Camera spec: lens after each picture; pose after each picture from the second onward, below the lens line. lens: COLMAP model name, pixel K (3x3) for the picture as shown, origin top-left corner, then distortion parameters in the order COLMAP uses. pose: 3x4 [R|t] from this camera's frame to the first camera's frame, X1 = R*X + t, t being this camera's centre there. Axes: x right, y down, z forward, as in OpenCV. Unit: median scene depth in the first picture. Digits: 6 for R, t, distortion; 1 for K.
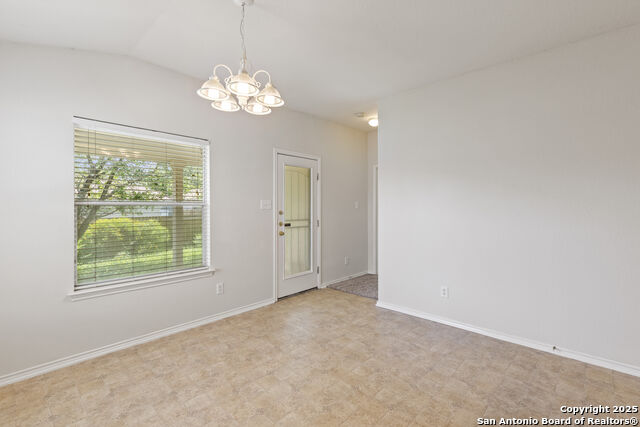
lens RADIAL K [[288.0, 0, 323.8], [0, 288.0, 212.9], [0, 0, 1]] dist [0.001200, 0.000392]
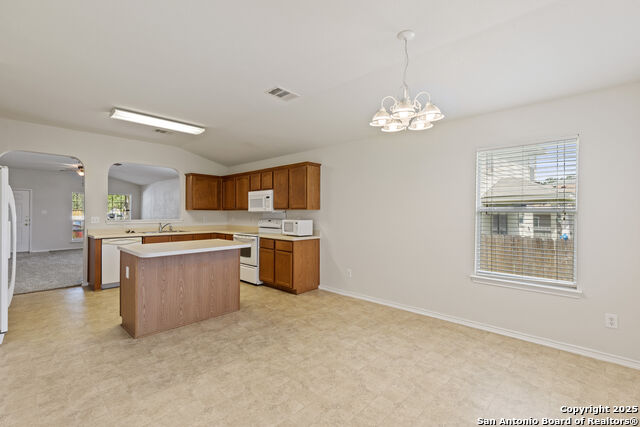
lens RADIAL K [[288.0, 0, 323.8], [0, 288.0, 212.9], [0, 0, 1]] dist [0.001200, 0.000392]
pose [[-0.999995, -0.002891, -0.001476, 0.043831], [-0.002930, 0.999619, 0.027459, -0.047410], [0.001396, 0.027463, -0.999622, 1.904558]]
